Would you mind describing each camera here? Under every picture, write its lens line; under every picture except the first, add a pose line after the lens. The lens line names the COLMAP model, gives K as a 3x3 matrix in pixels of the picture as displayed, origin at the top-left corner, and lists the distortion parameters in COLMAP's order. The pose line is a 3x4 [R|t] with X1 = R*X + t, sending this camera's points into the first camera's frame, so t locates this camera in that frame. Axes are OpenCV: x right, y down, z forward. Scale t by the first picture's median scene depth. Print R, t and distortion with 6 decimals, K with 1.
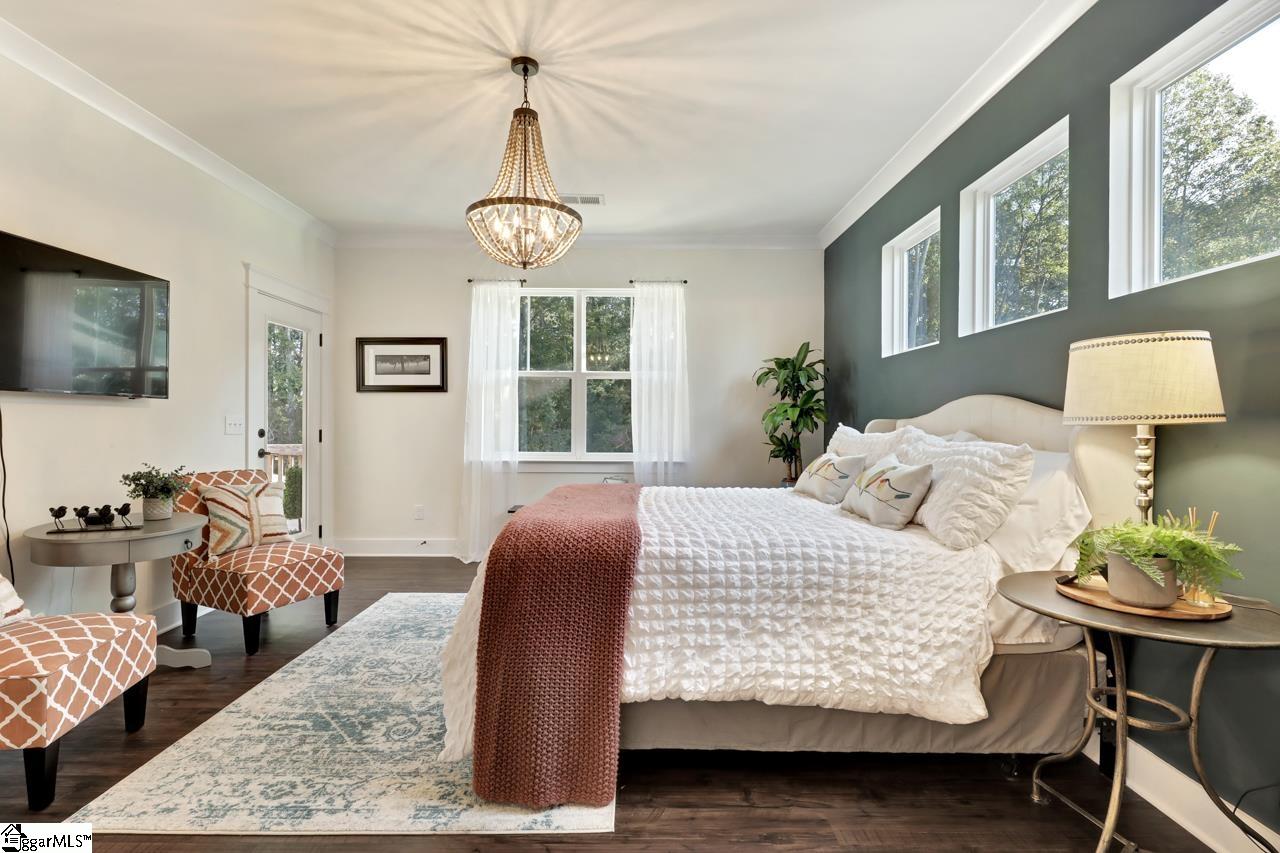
lens RADIAL K [[588.5, 0, 638.6], [0, 588.5, 423.0], [0, 0, 1]] dist [-0.001941, 0.000251]
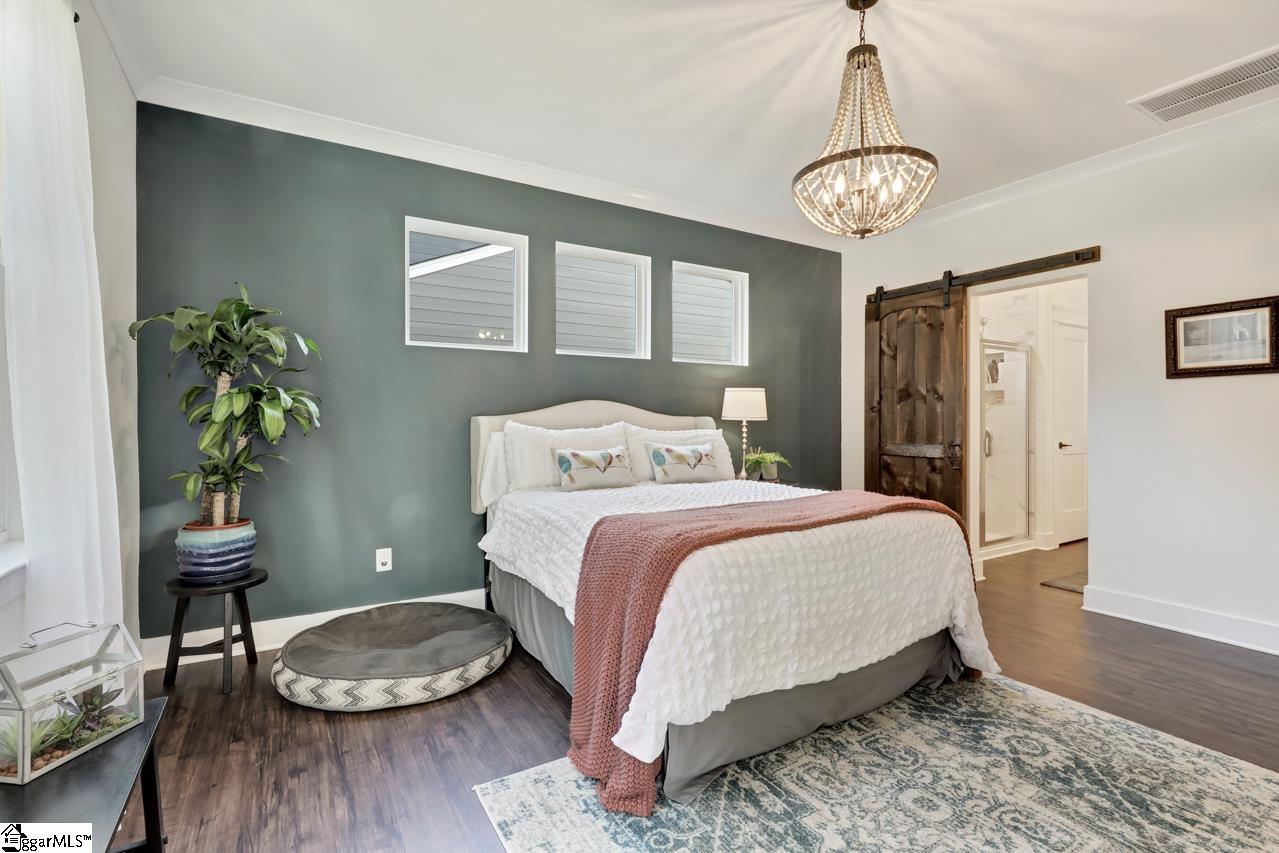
lens RADIAL K [[589.2, 0, 661.4], [0, 589.2, 421.9], [0, 0, 1]] dist [0.000988, -0.000153]
pose [[-0.541713, 0.000860, 0.840563, -0.855346], [0.006482, 0.999974, 0.003155, 0.001423], [-0.840539, 0.007157, -0.541704, 1.947946]]
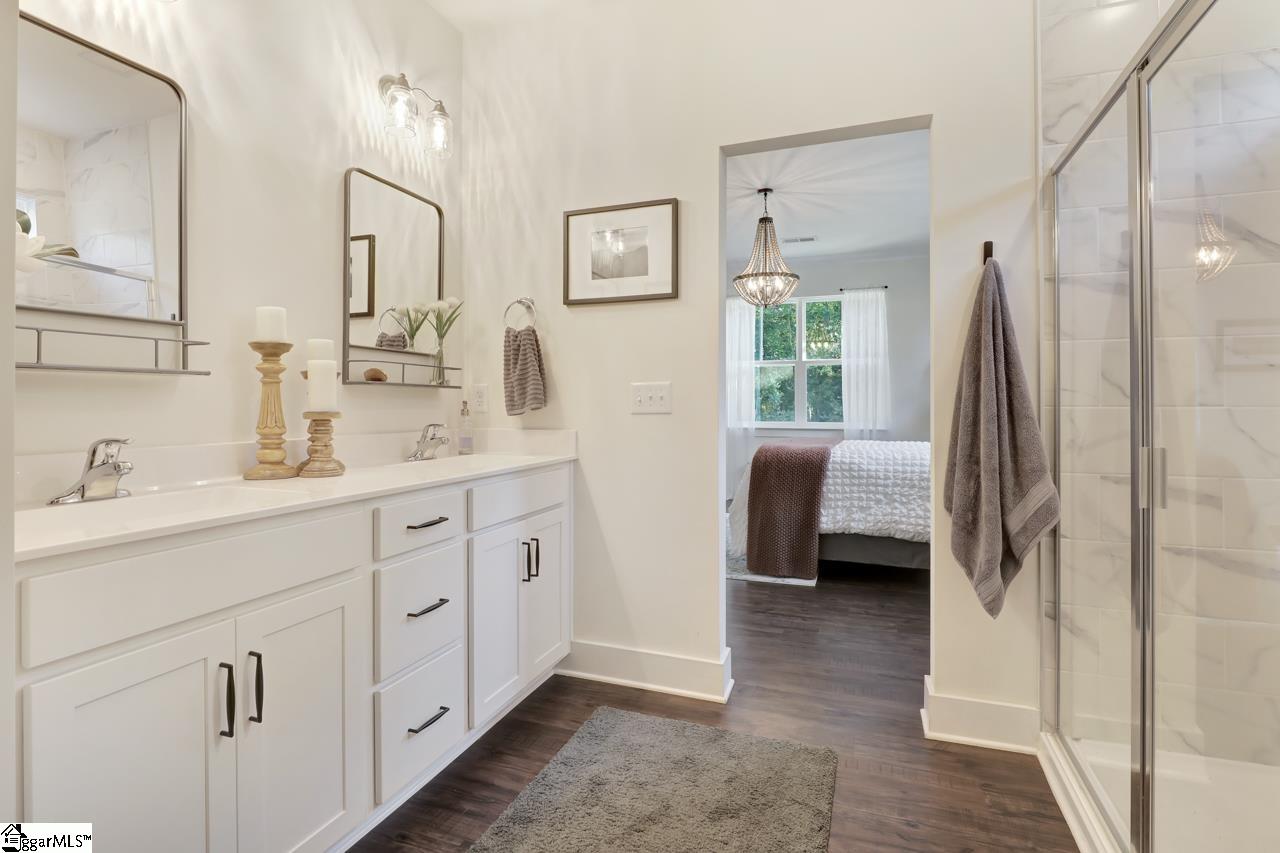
lens RADIAL K [[648.5, 0, 634.2], [0, 648.5, 394.0], [0, 0, 1]] dist [-0.001511, 0.000071]
pose [[0.936190, -0.008727, -0.351387, 0.130746], [0.002050, 0.999810, -0.019368, 0.033708], [0.351489, 0.017412, 0.936030, -1.064517]]
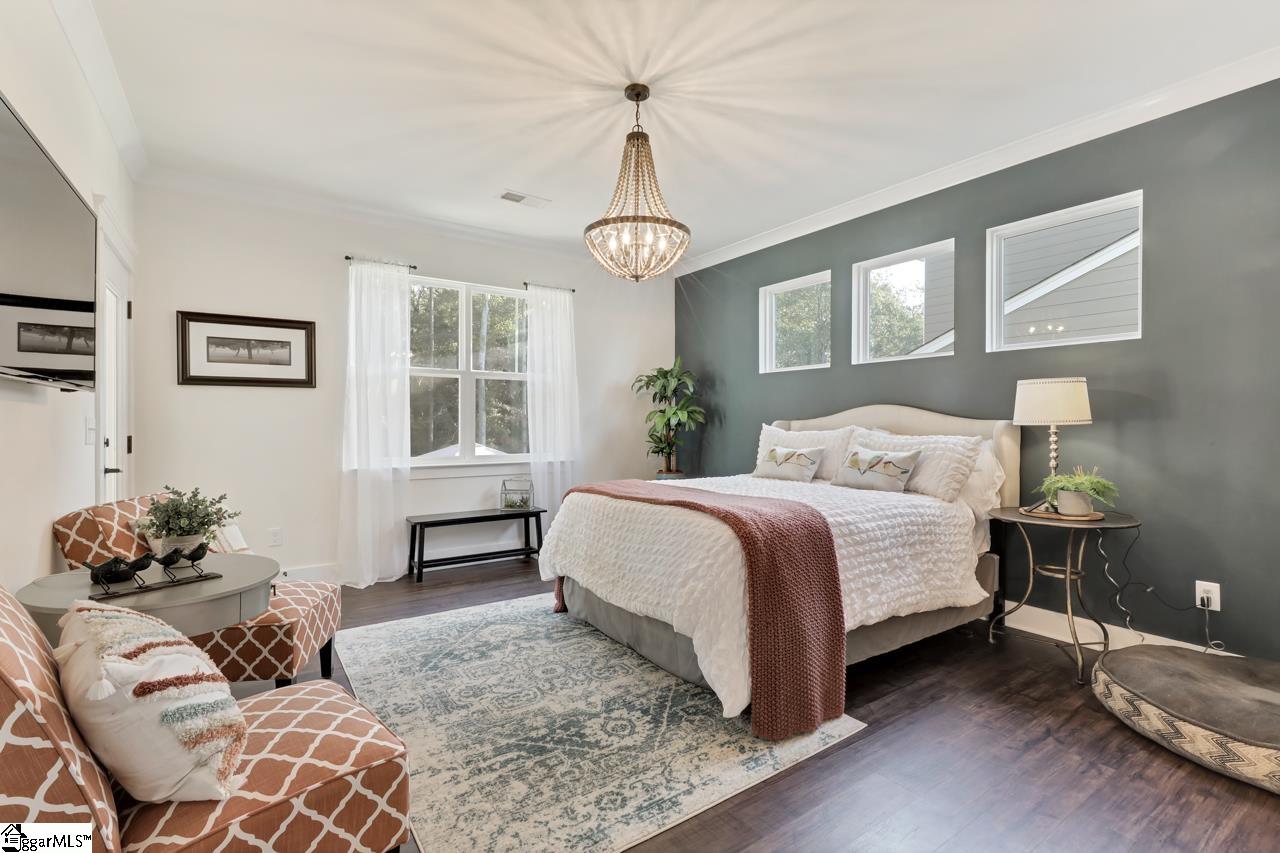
lens RADIAL K [[588.5, 0, 638.6], [0, 588.5, 423.0], [0, 0, 1]] dist [-0.001941, 0.000251]
pose [[0.821768, -0.003892, 0.569809, -0.930936], [0.003631, 0.999992, 0.001595, -0.006569], [-0.569811, 0.000758, 0.821776, 0.137198]]
